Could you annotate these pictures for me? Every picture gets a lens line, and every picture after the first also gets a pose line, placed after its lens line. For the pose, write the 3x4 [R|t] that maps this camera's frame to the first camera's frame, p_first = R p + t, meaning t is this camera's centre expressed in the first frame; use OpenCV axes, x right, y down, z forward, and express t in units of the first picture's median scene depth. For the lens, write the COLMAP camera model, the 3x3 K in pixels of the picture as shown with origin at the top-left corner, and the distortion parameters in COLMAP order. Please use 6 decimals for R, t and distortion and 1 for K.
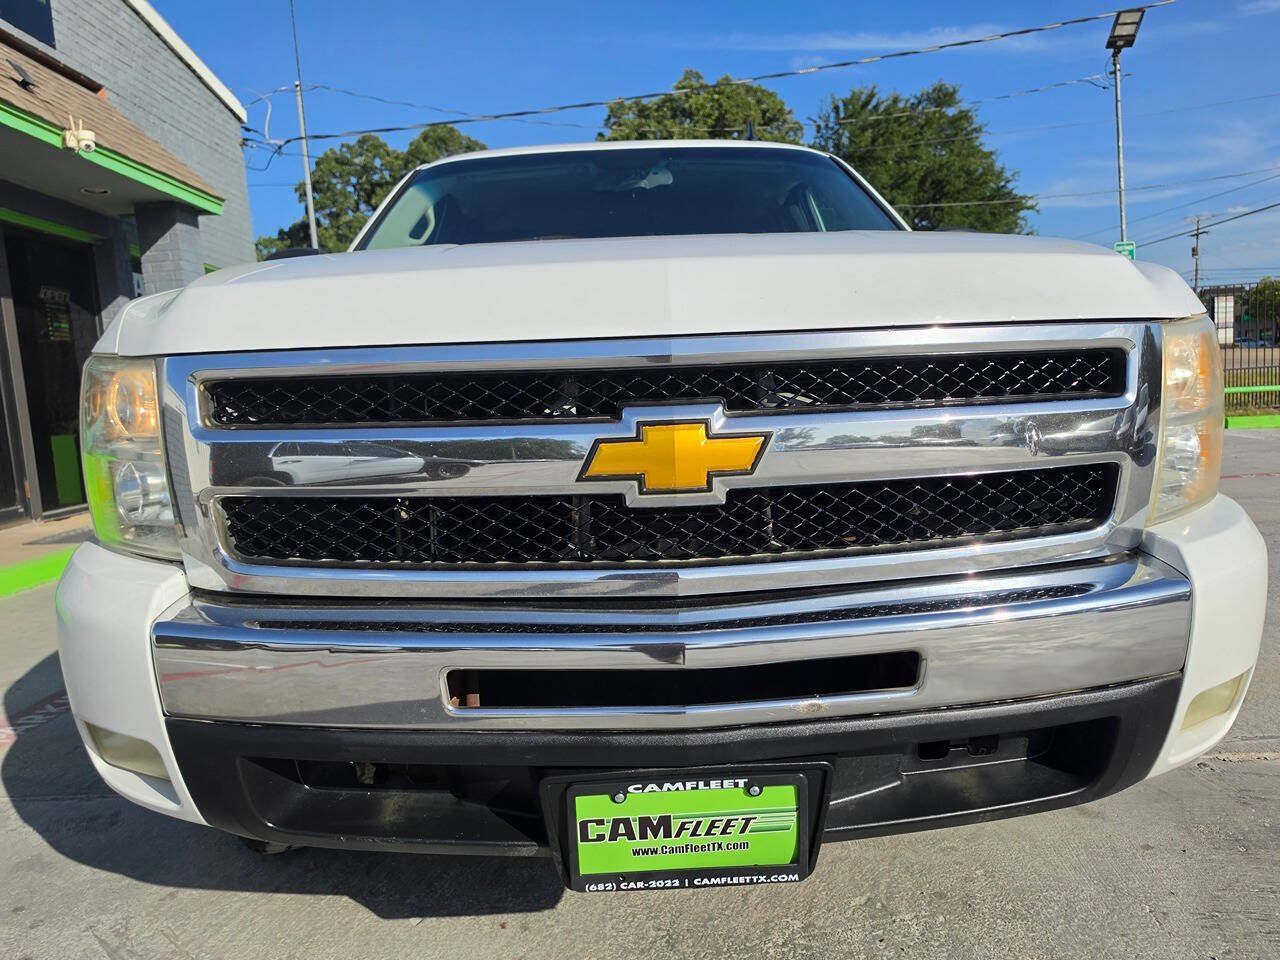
lens RADIAL K [[905.2, 0, 658.8], [0, 905.2, 494.8], [0, 0, 1]] dist [0.020420, -0.027107]
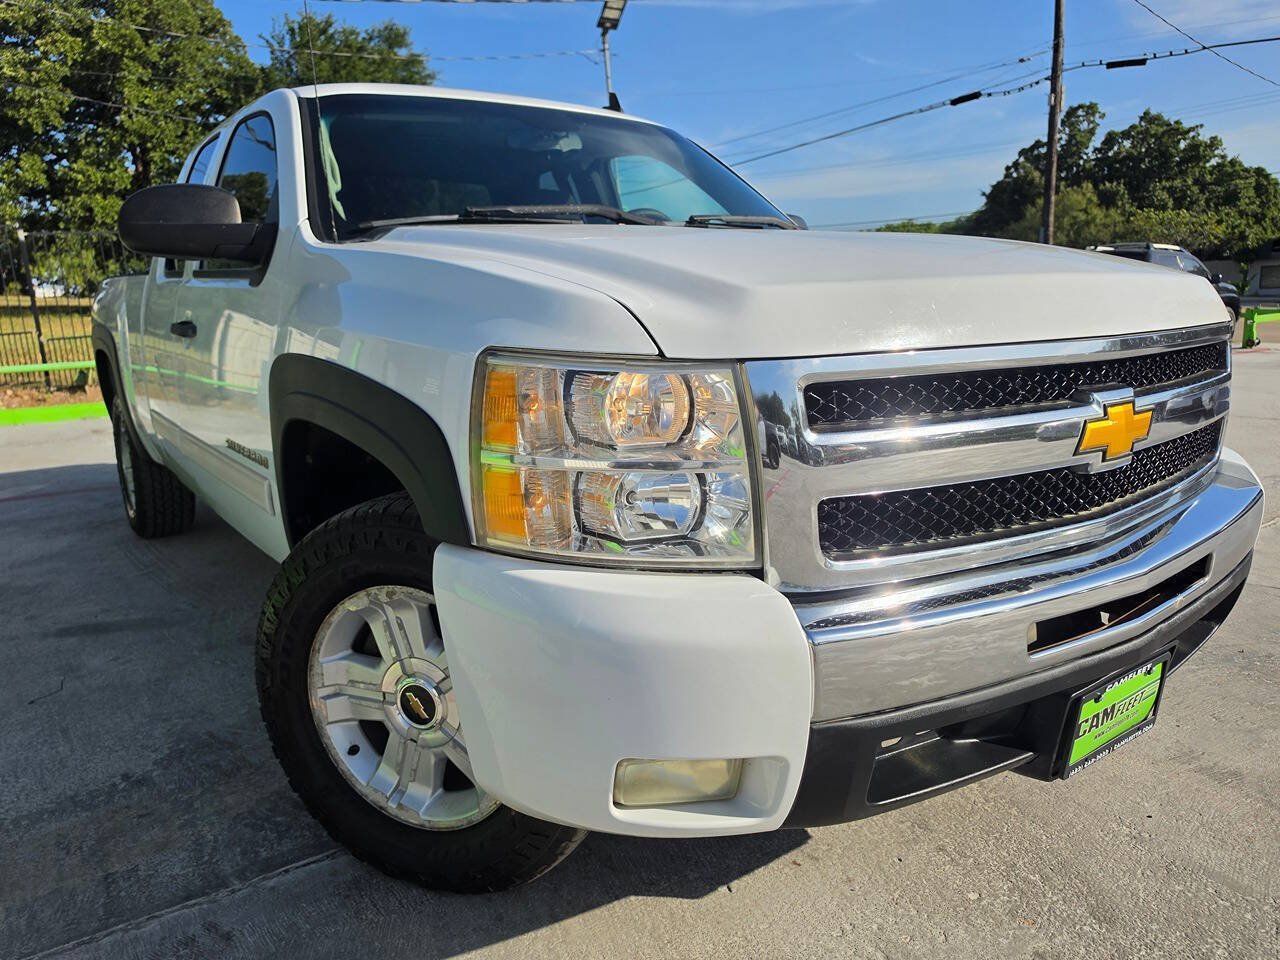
lens RADIAL K [[905.2, 0, 650.5], [0, 905.2, 484.2], [0, 0, 1]] dist [0.020420, -0.027107]
pose [[0.830071, -0.095204, 0.549471, -1.069495], [0.067406, 0.995224, 0.070609, -0.085572], [-0.553569, -0.021573, 0.832524, 0.244245]]
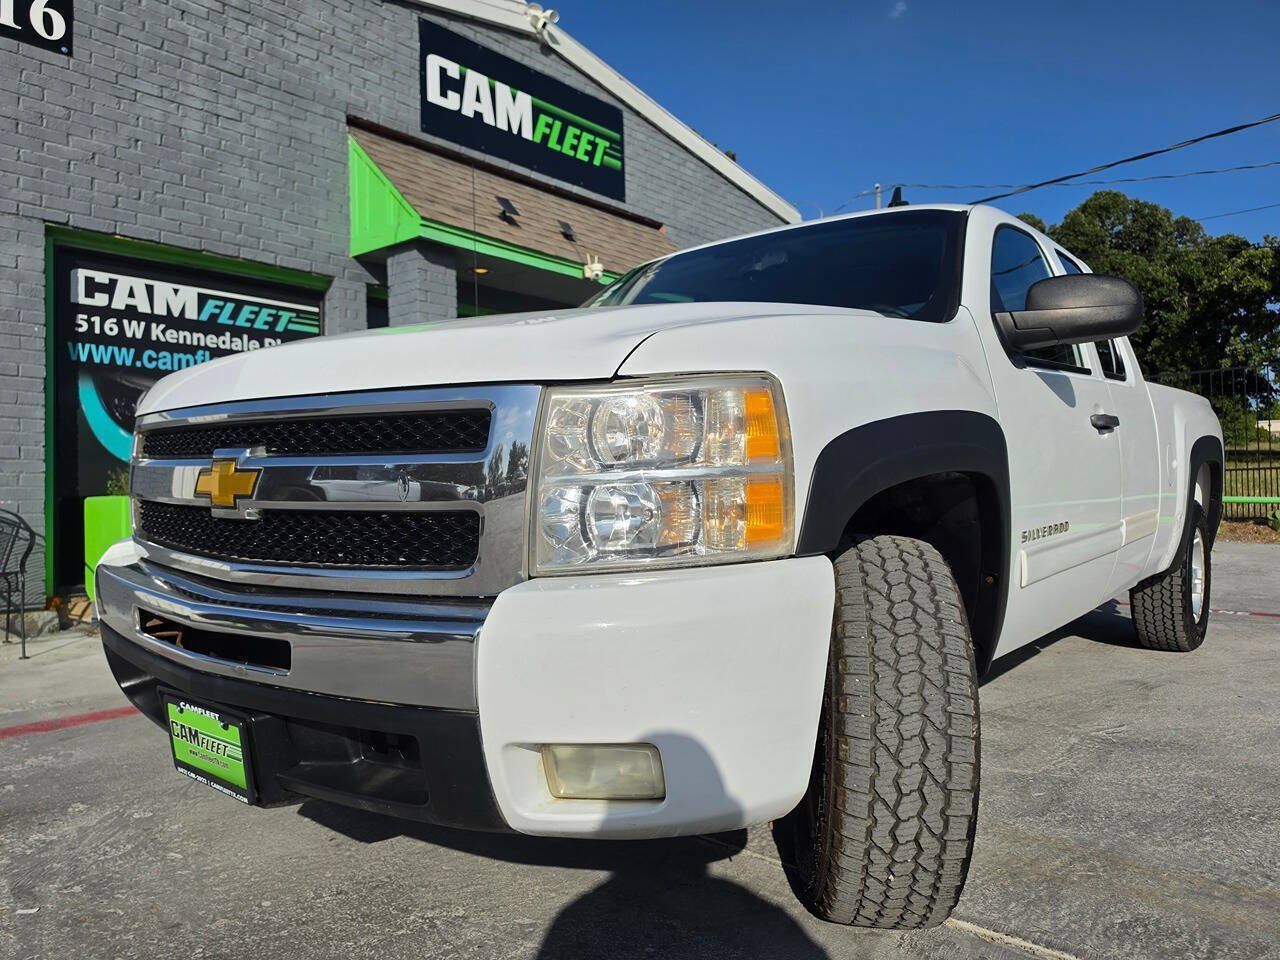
lens RADIAL K [[905.2, 0, 615.8], [0, 905.2, 493.8], [0, 0, 1]] dist [0.020420, -0.027107]
pose [[0.739588, 0.048246, -0.671328, 1.153158], [-0.107248, 0.993131, -0.046779, -0.020050], [0.664460, 0.106596, 0.739682, 0.258357]]
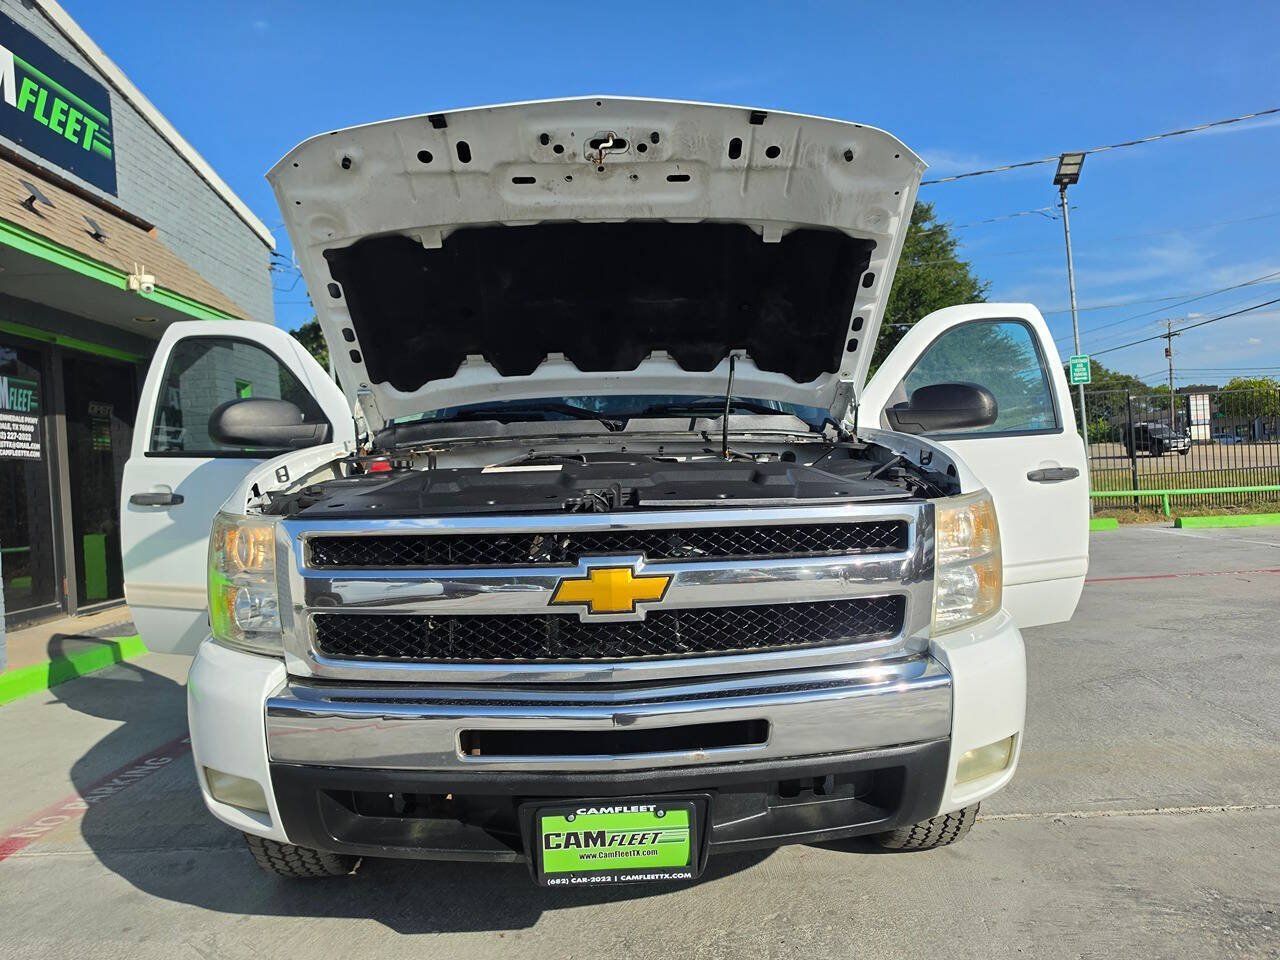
lens RADIAL K [[905.2, 0, 656.6], [0, 905.2, 465.6], [0, 0, 1]] dist [0.020420, -0.027107]
pose [[0.999981, 0.005736, 0.002370, 0.074804], [-0.005376, 0.991370, -0.130984, -0.041822], [-0.003101, 0.130968, 0.991382, -0.469975]]
